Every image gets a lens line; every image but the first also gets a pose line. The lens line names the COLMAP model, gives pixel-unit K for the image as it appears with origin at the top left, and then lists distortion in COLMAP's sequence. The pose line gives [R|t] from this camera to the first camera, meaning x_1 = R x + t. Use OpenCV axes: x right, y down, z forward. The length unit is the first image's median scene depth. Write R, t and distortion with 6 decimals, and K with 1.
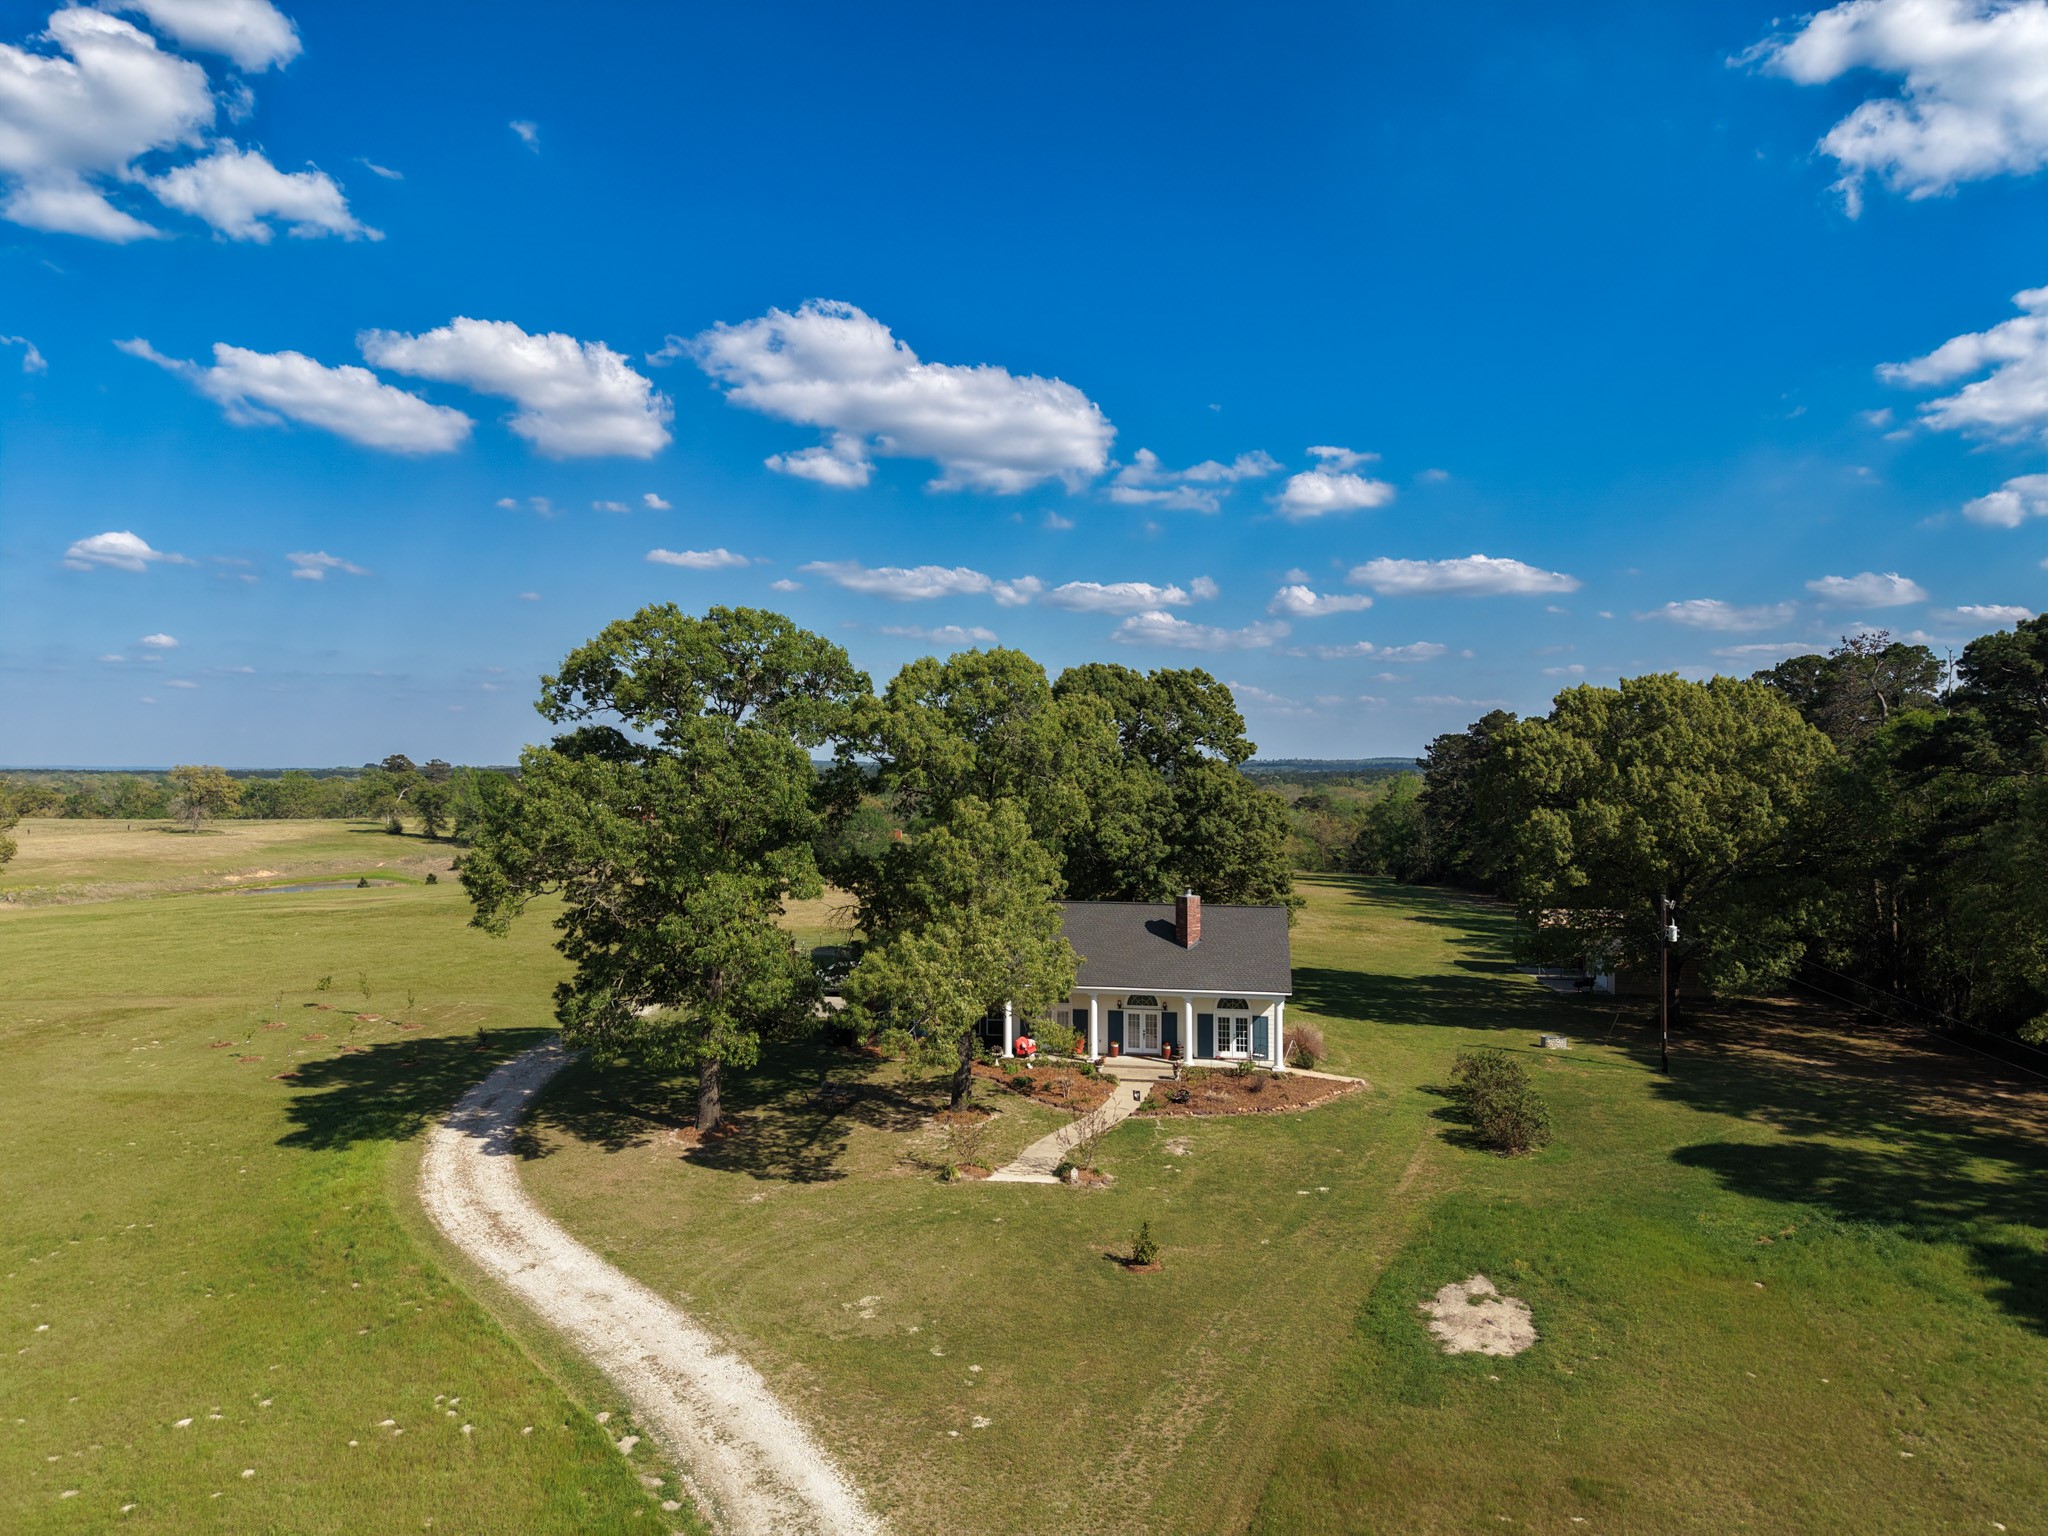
lens RADIAL K [[1429.5, 0, 1024.0], [0, 1429.5, 768.0], [0, 0, 1]] dist [0.064376, -0.000875]
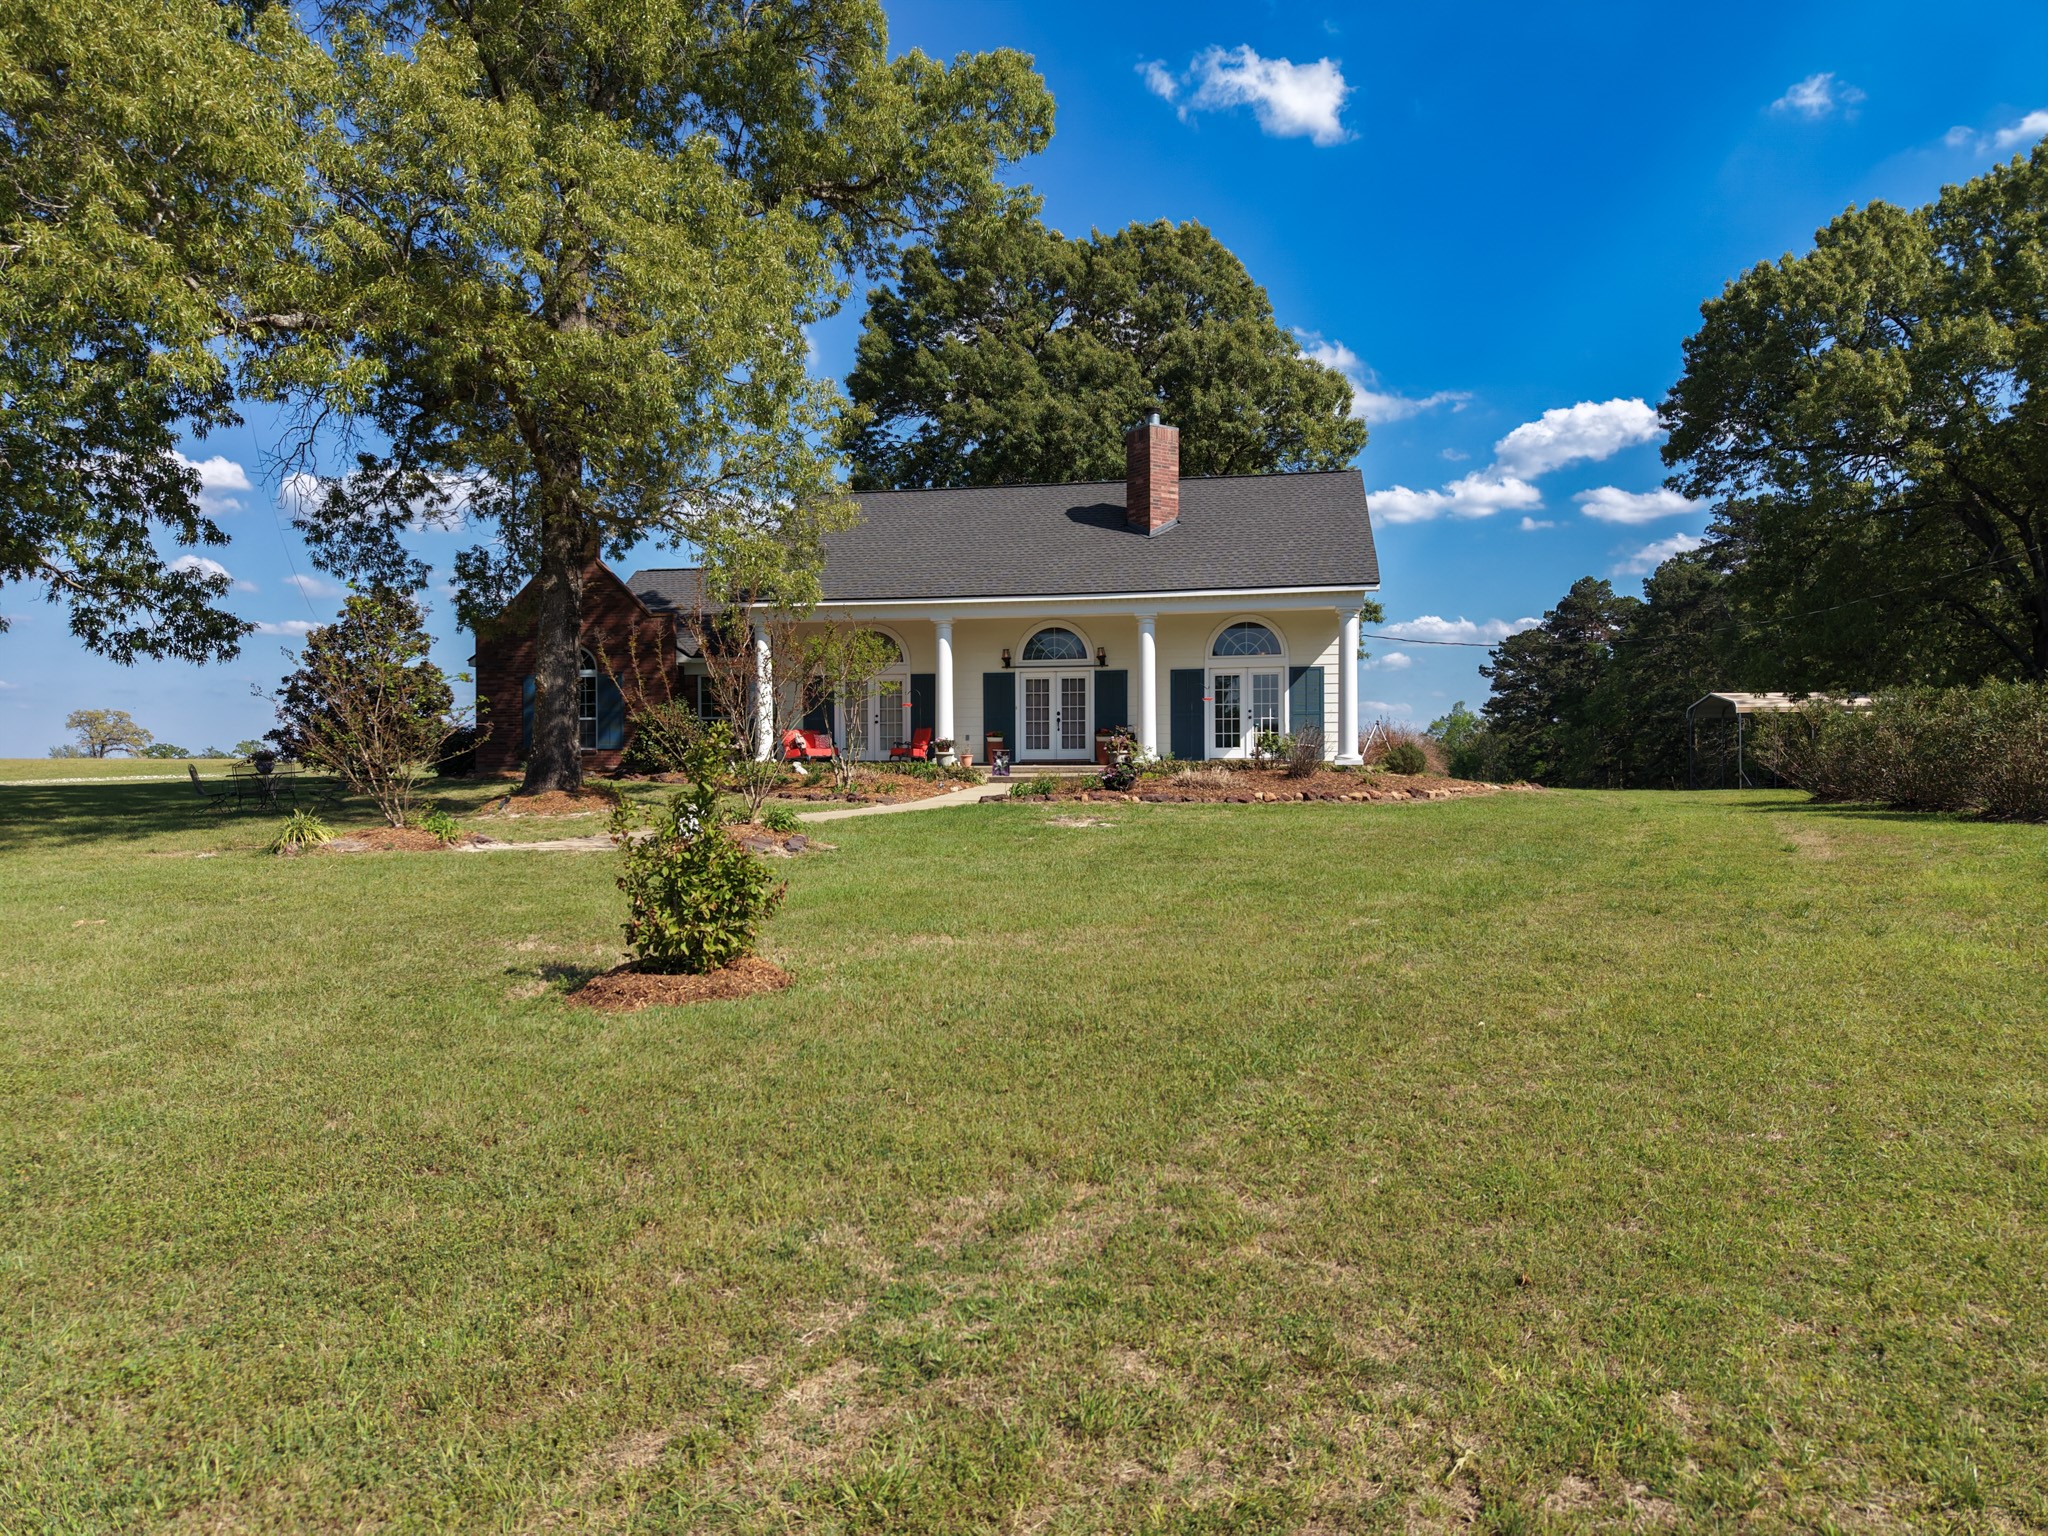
lens RADIAL K [[1413.9, 0, 1012.1], [0, 1413.9, 742.7], [0, 0, 1]] dist [0.055332, -0.003208]
pose [[0.999397, -0.013448, -0.032013, 0.084131], [0.012565, 0.999540, -0.027617, 0.207388], [0.032370, 0.027198, 0.999106, 0.540979]]
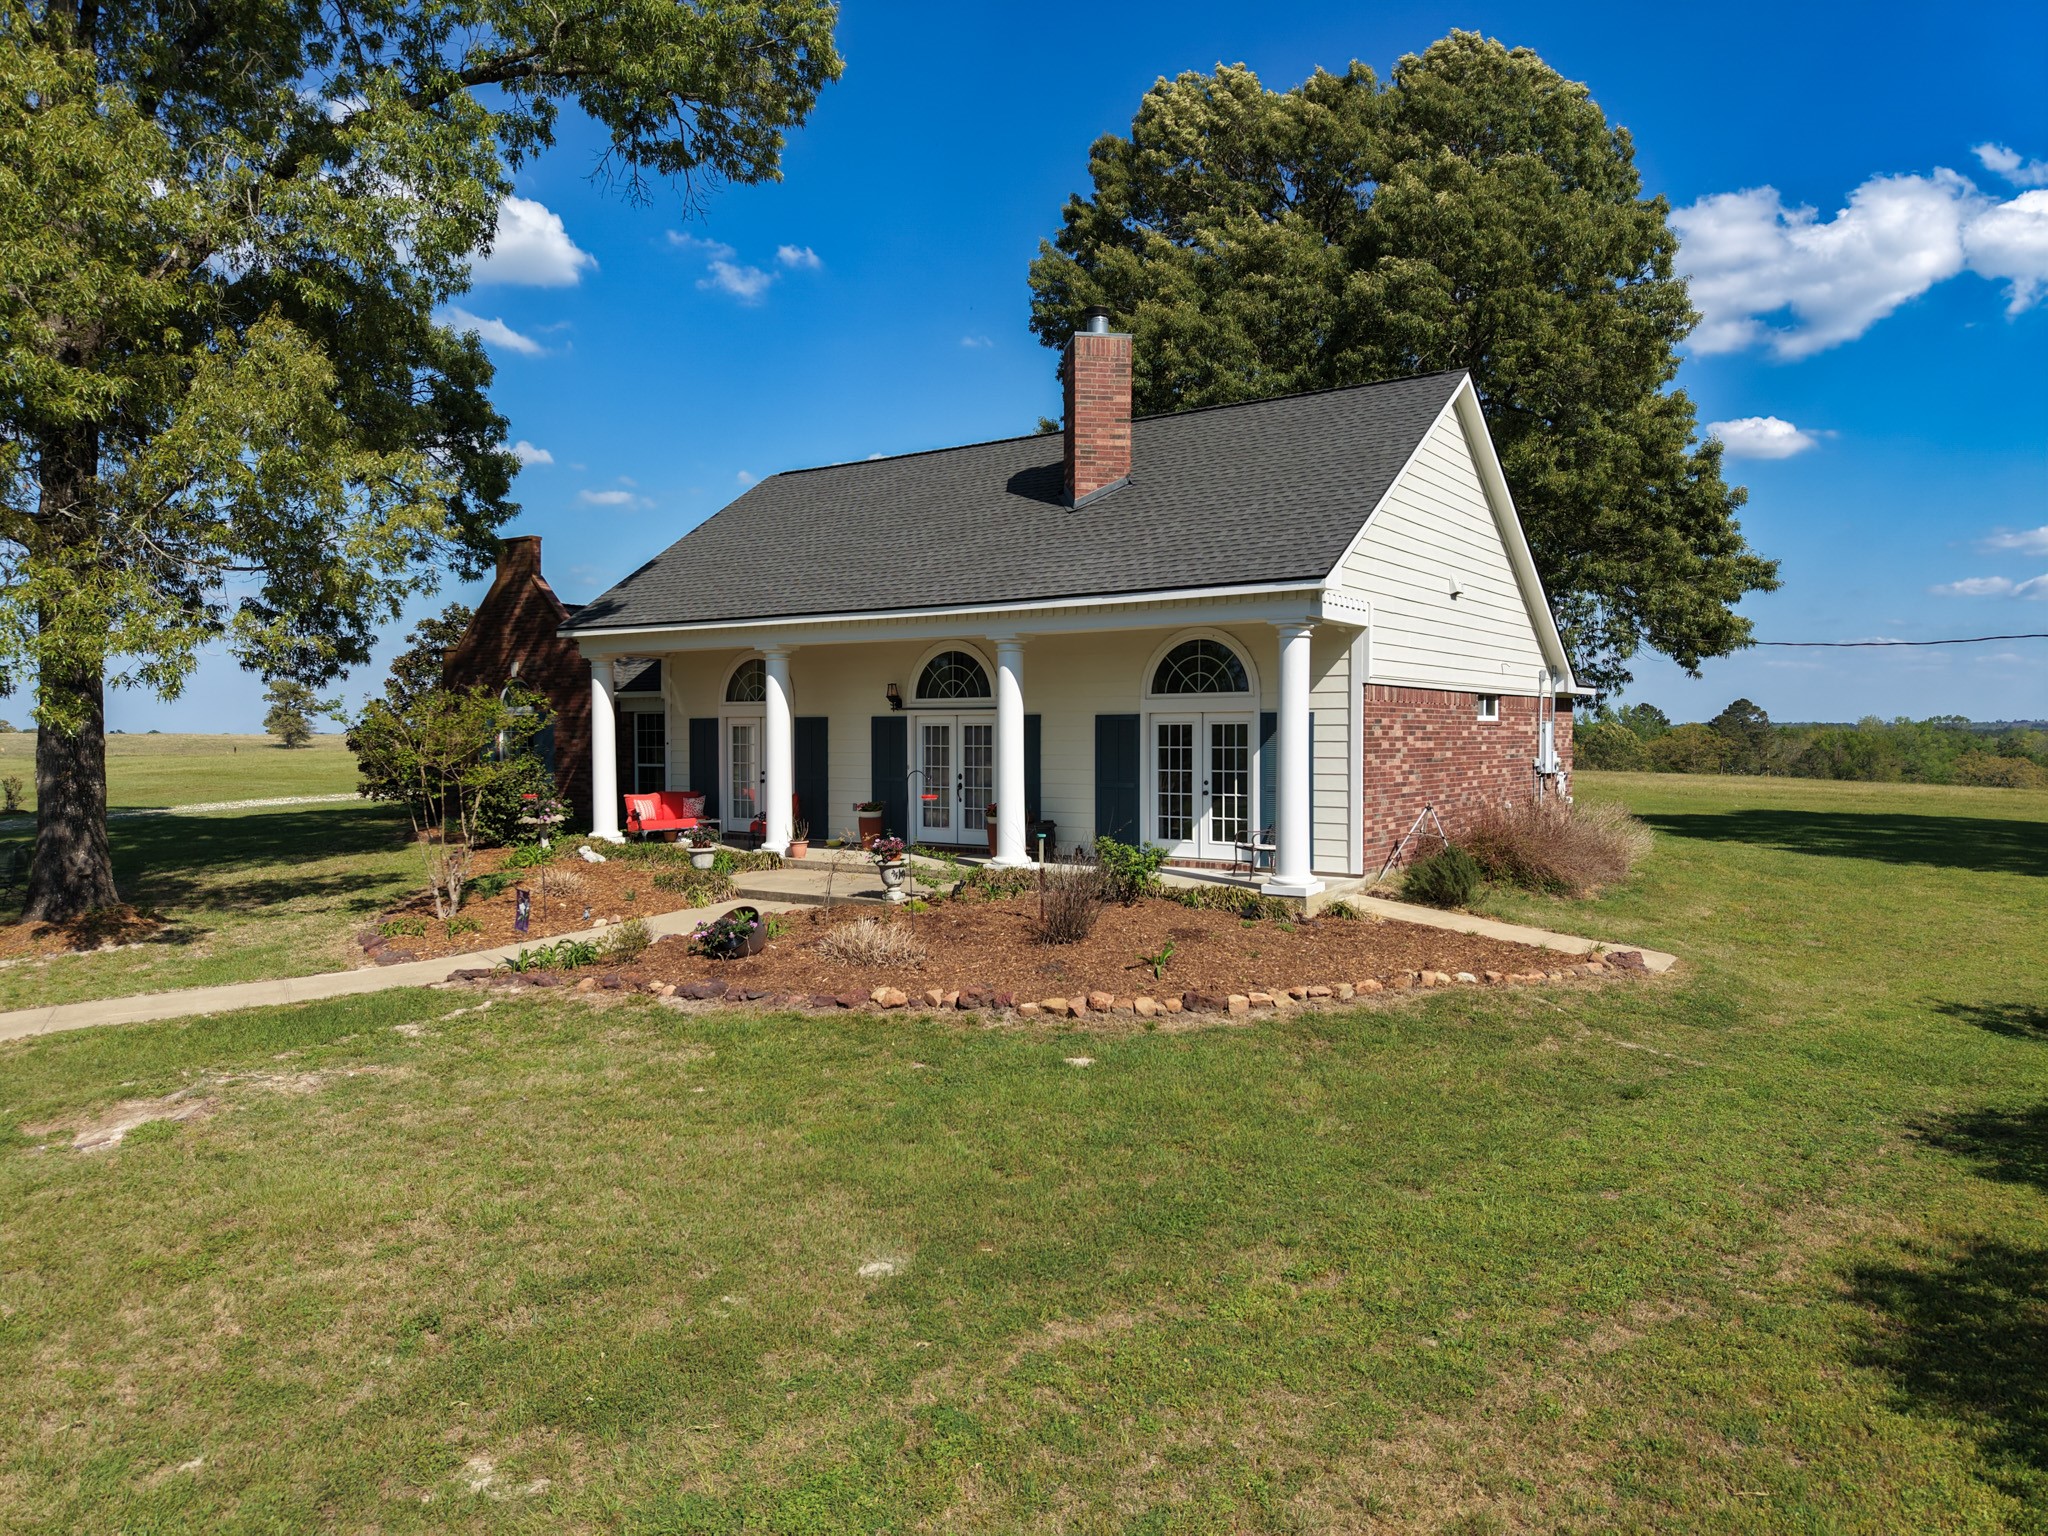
lens RADIAL K [[1349.5, 0, 1024.0], [0, 1349.5, 768.0], [0, 0, 1]] dist [0.008534, 0.000850]
pose [[0.891338, 0.004608, -0.453315, 0.236079], [0.003992, 0.999830, 0.018013, 0.177602], [0.453321, -0.017865, 0.891168, 0.742559]]
